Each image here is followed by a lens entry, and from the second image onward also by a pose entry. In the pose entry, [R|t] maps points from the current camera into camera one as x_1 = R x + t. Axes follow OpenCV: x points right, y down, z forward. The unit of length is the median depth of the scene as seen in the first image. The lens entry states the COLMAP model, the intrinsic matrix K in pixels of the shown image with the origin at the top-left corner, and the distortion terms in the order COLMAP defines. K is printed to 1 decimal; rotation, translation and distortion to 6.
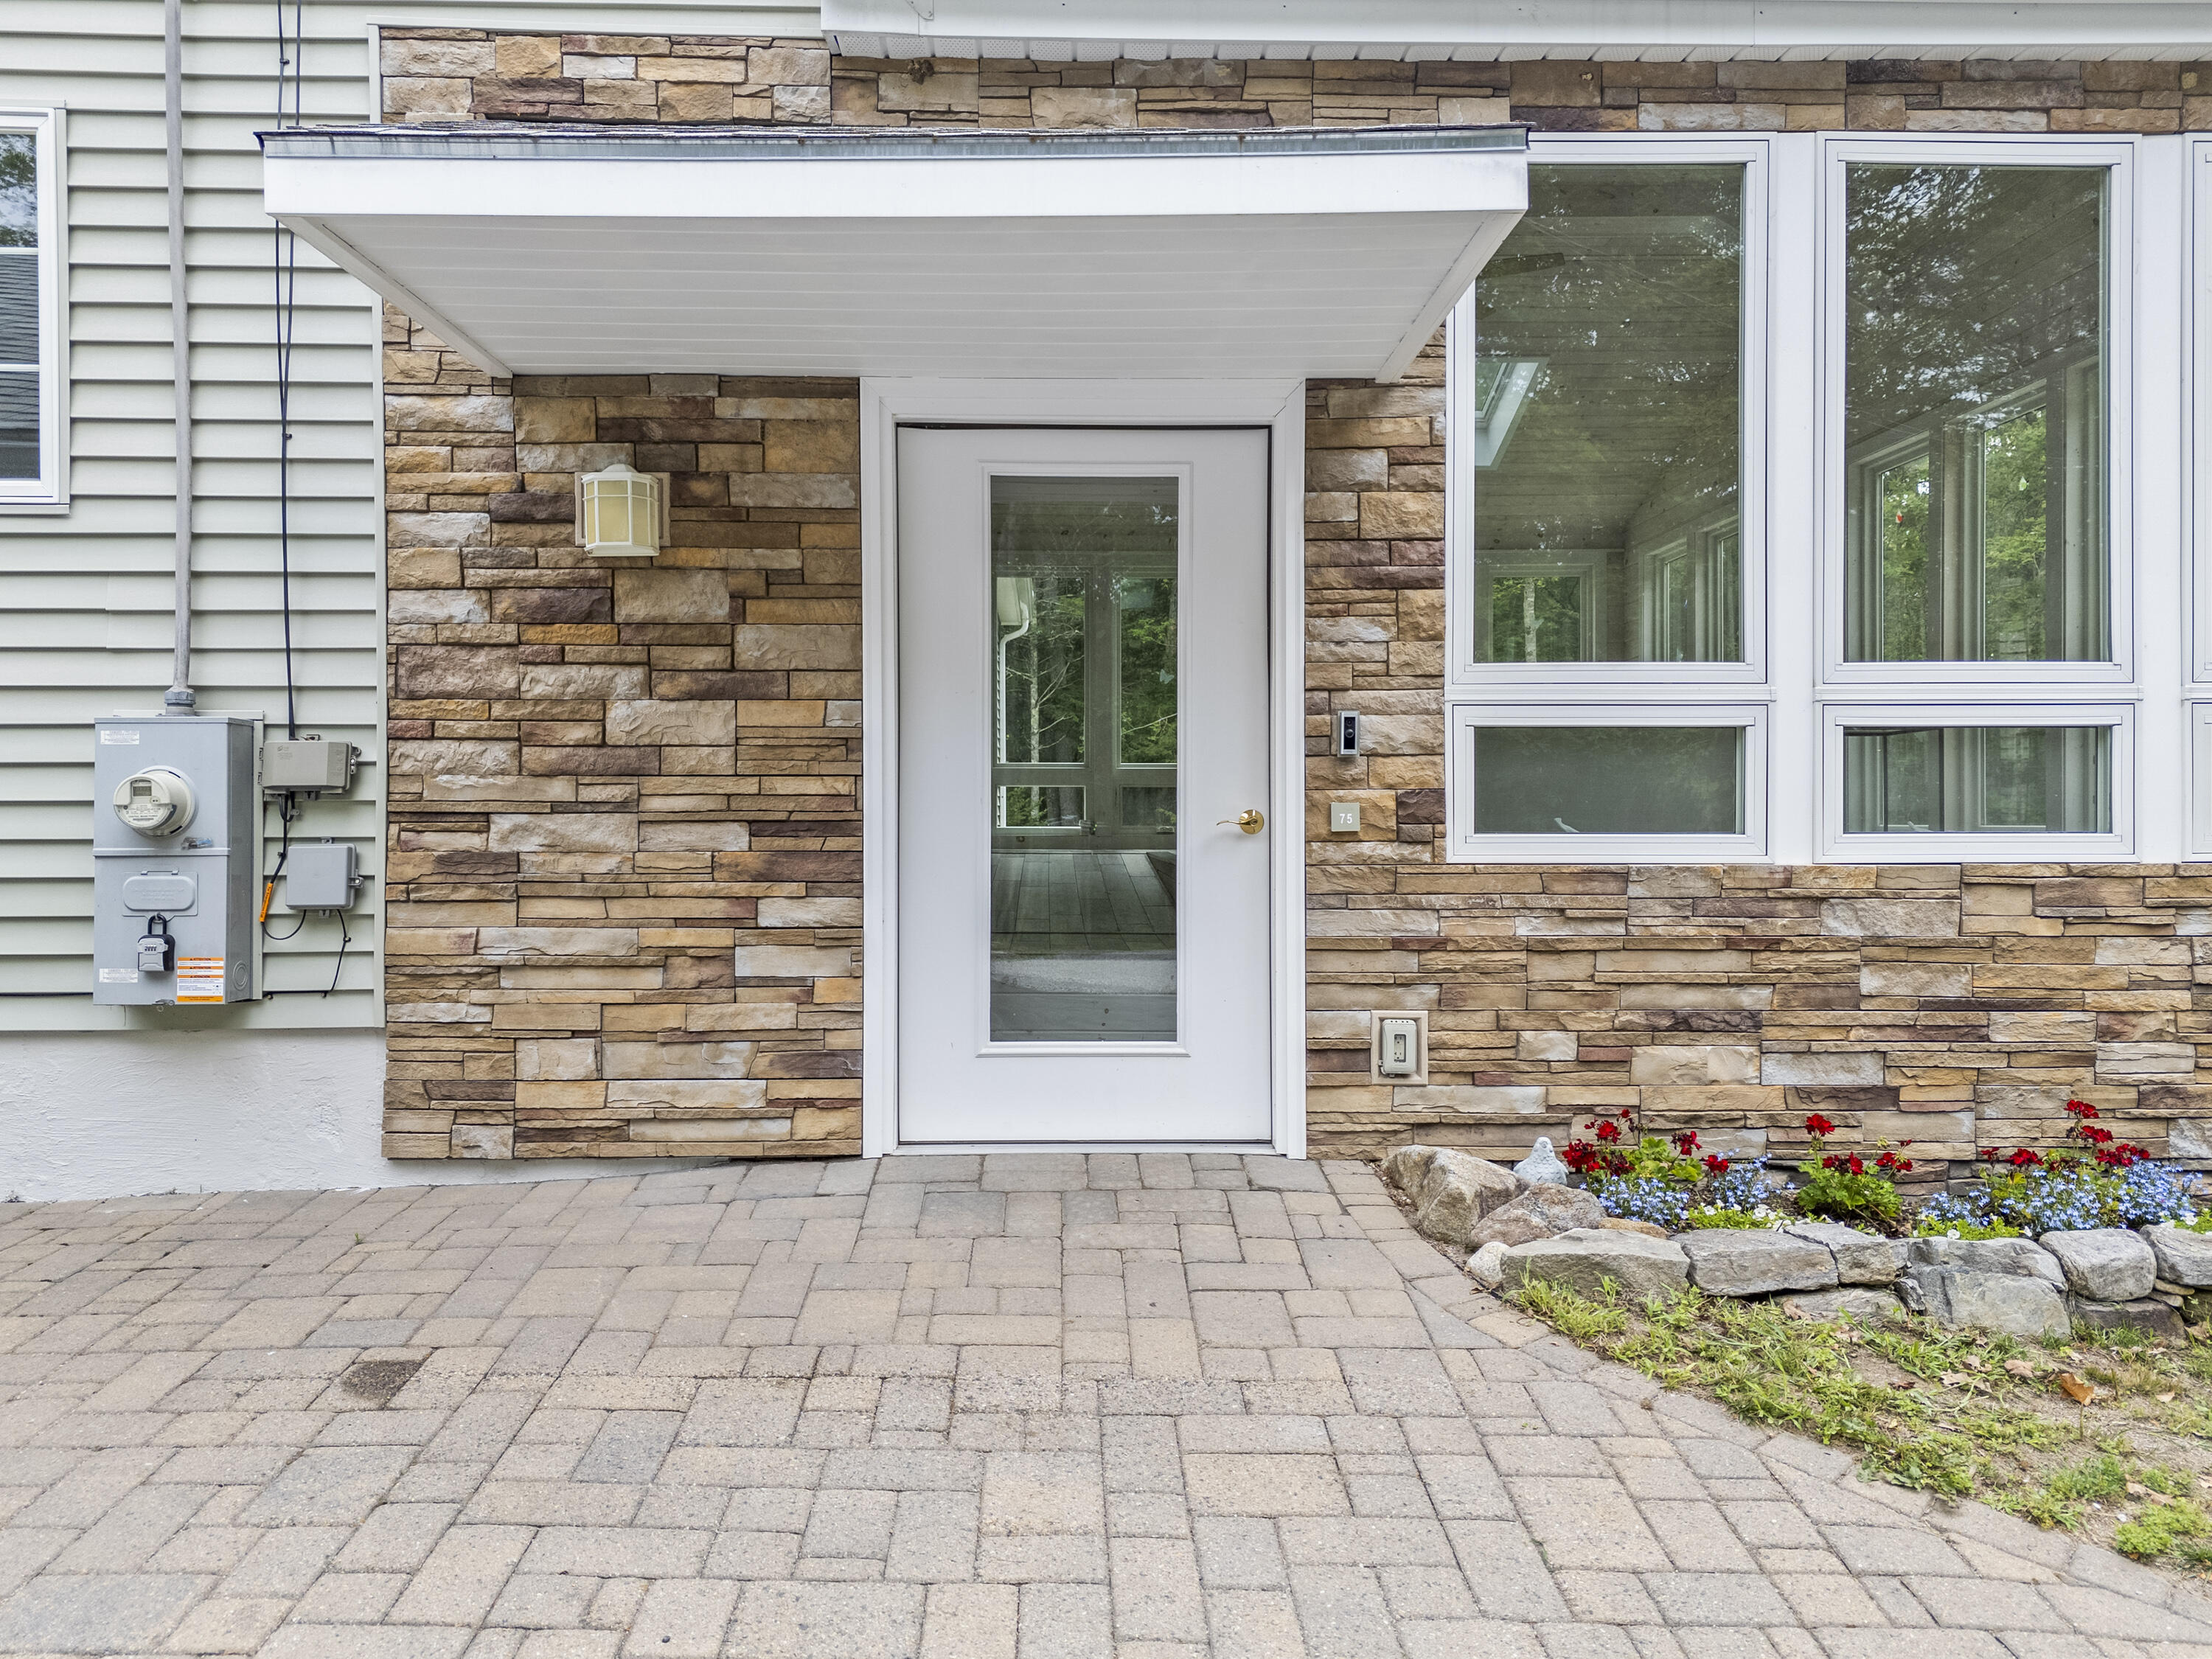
lens RADIAL K [[1615.4, 0, 1110.1], [0, 1615.4, 825.1], [0, 0, 1]] dist [0.077830, -0.072319]
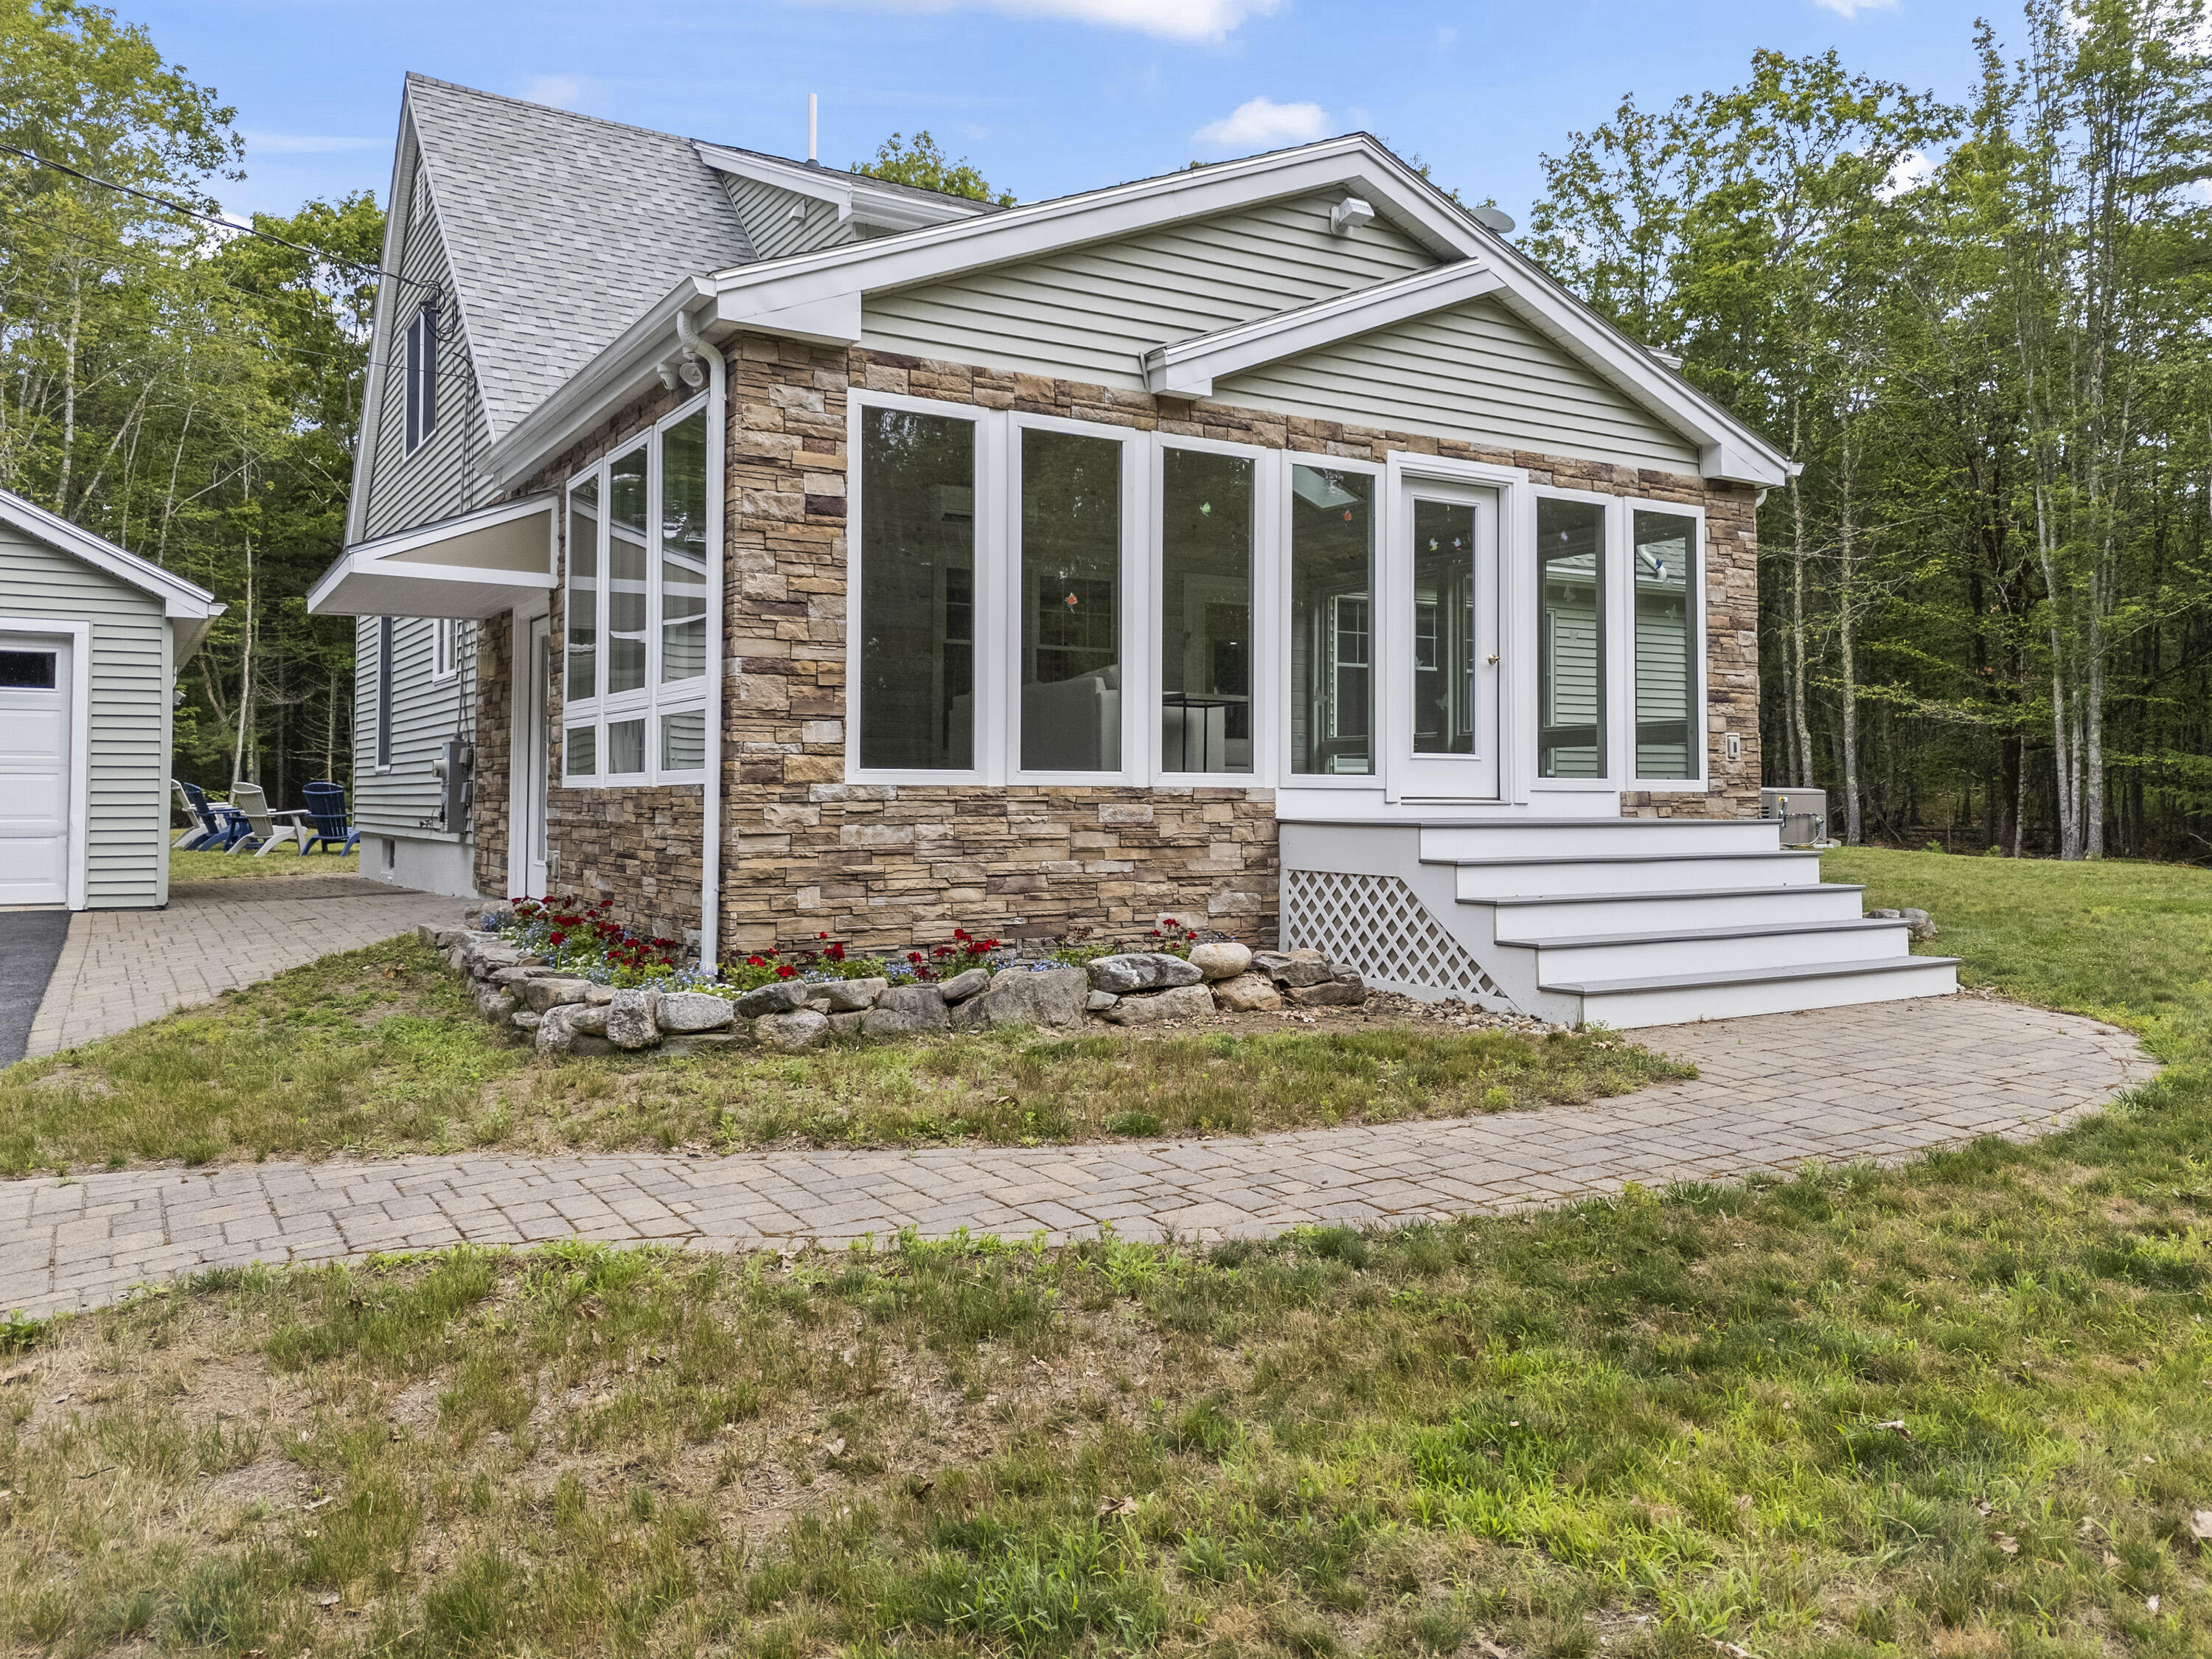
lens RADIAL K [[1615.4, 0, 1087.5], [0, 1615.4, 776.4], [0, 0, 1]] dist [0.077830, -0.072319]
pose [[0.479001, -0.008158, -0.877777, 2.706326], [-0.007107, 0.999888, -0.013171, 0.033568], [0.877786, 0.012547, 0.478889, 0.539945]]
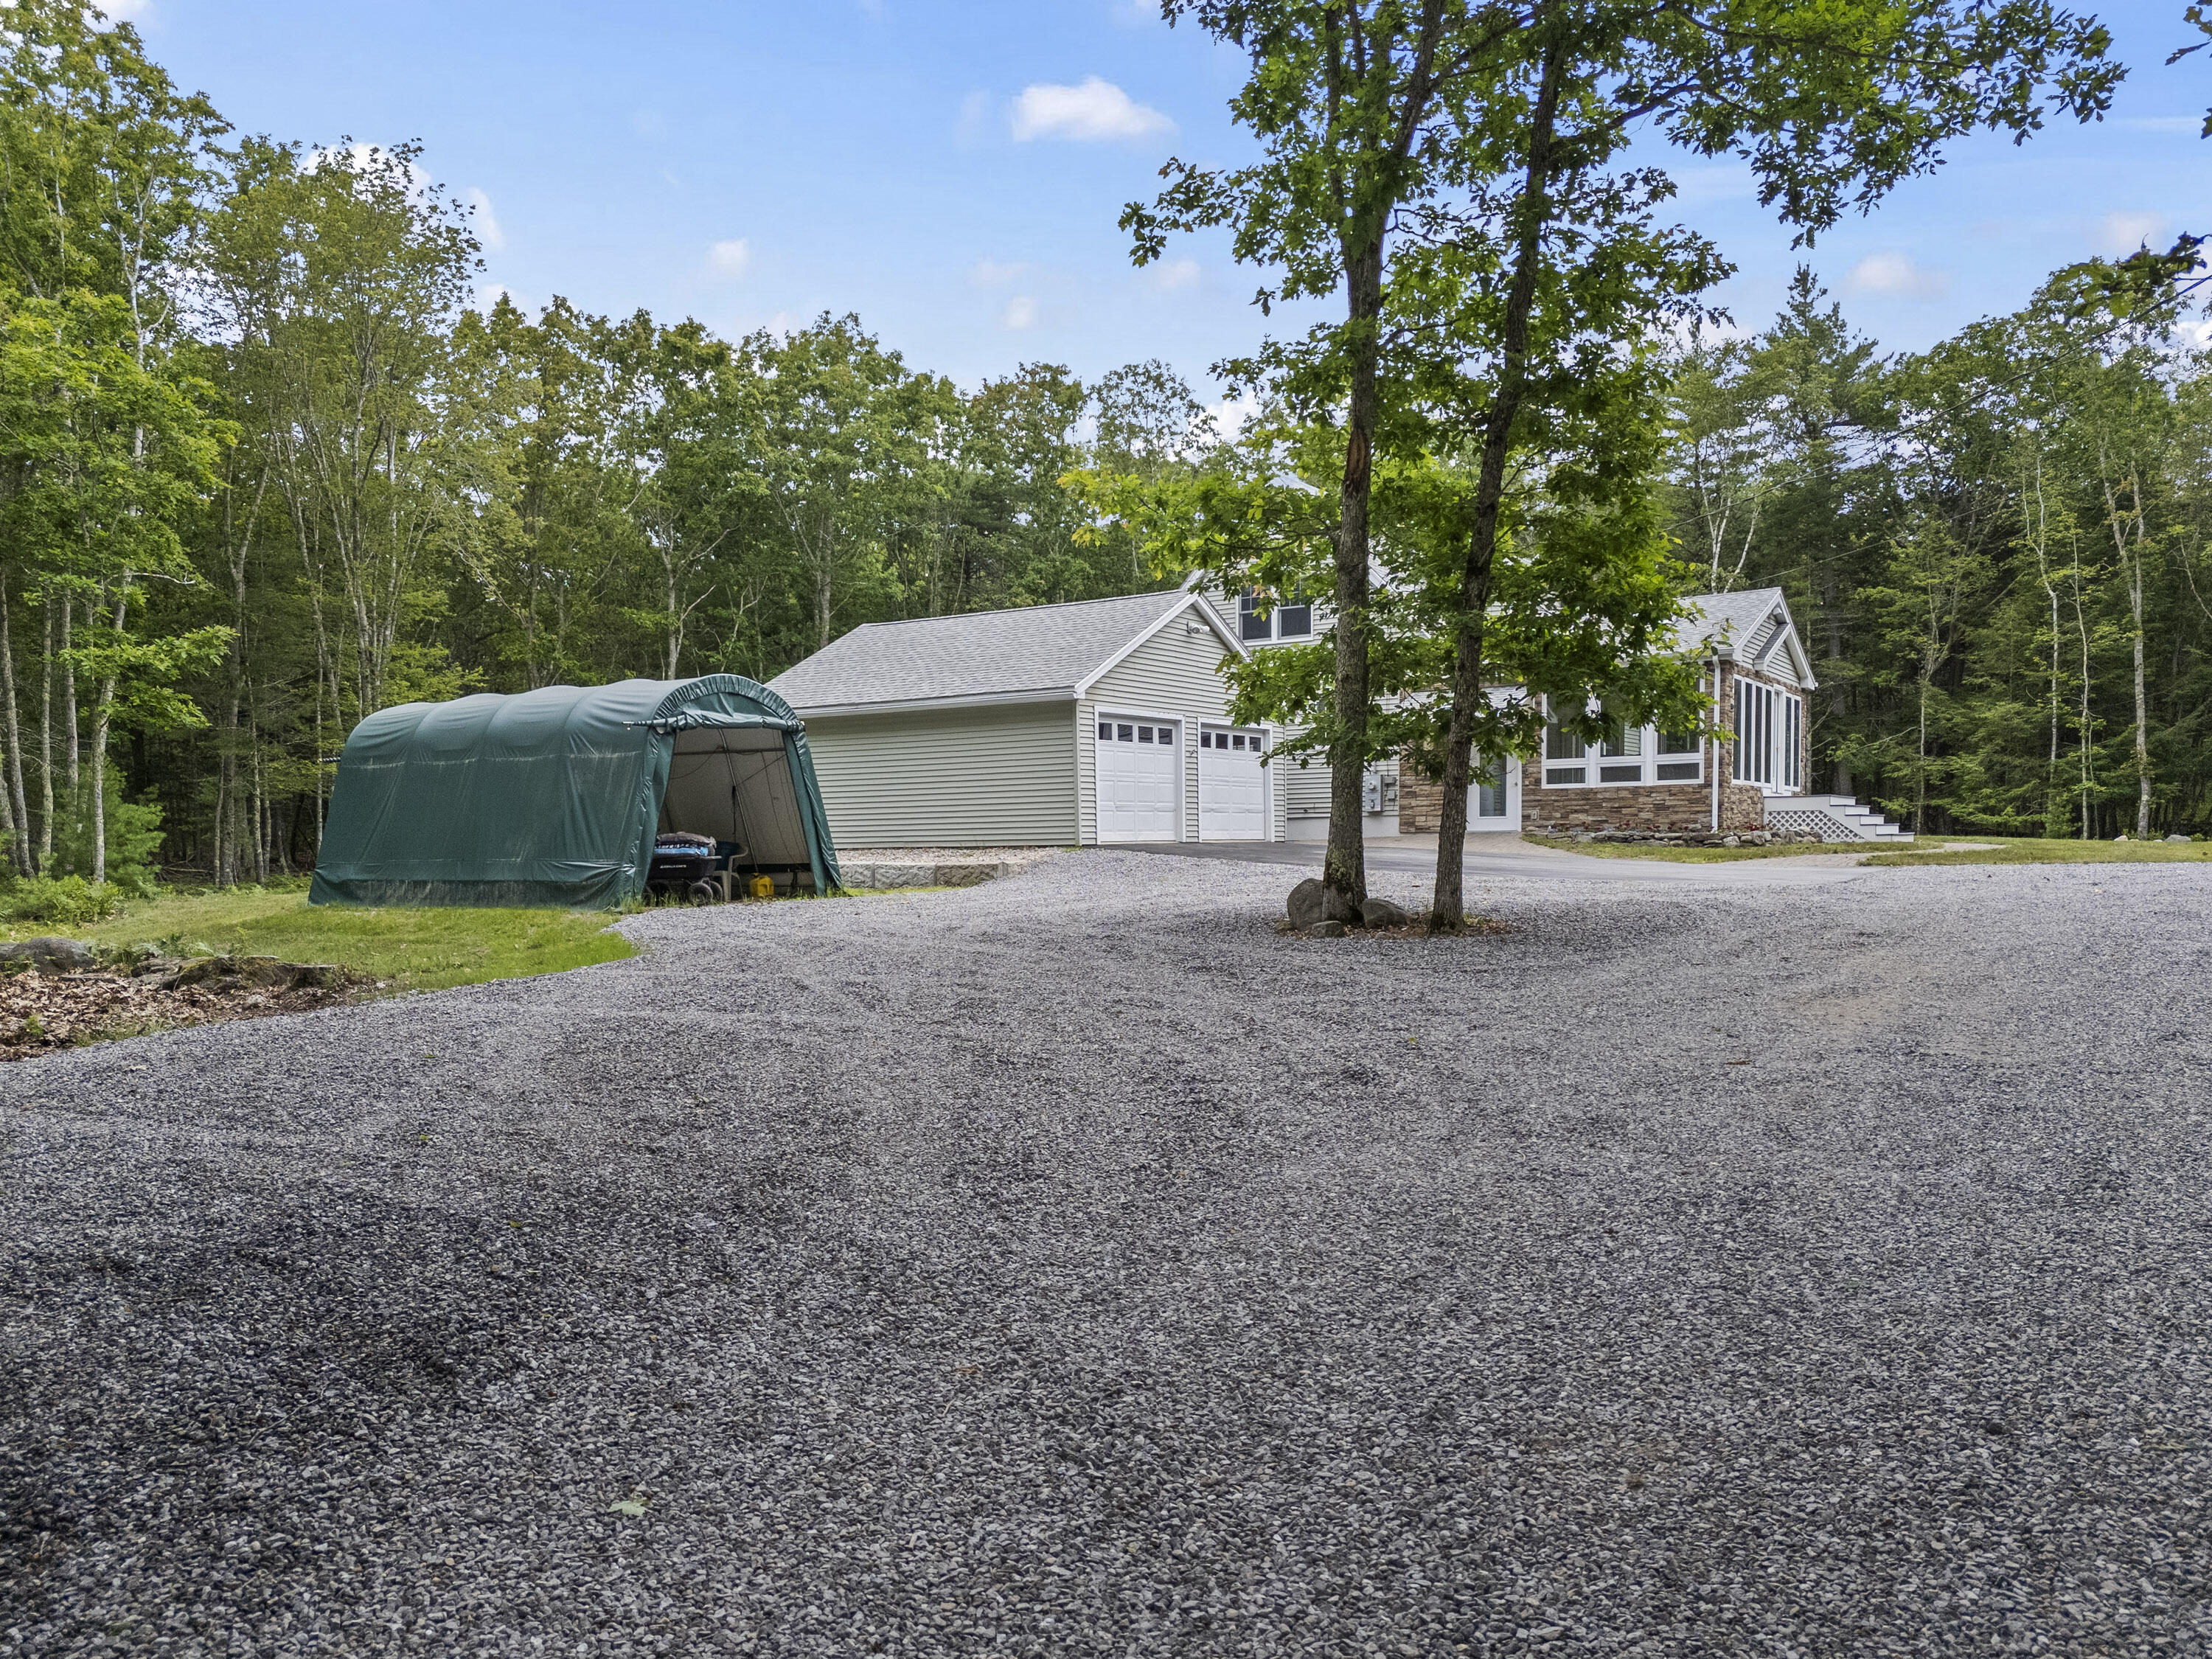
lens RADIAL K [[1699.6, 0, 1107.3], [0, 1699.6, 878.8], [0, 0, 1]] dist [0.075556, -0.009743]
pose [[0.824954, 0.000794, -0.565199, 2.837177], [0.009817, 0.999828, 0.015733, 0.277818], [0.565115, -0.018527, 0.824804, -6.140768]]
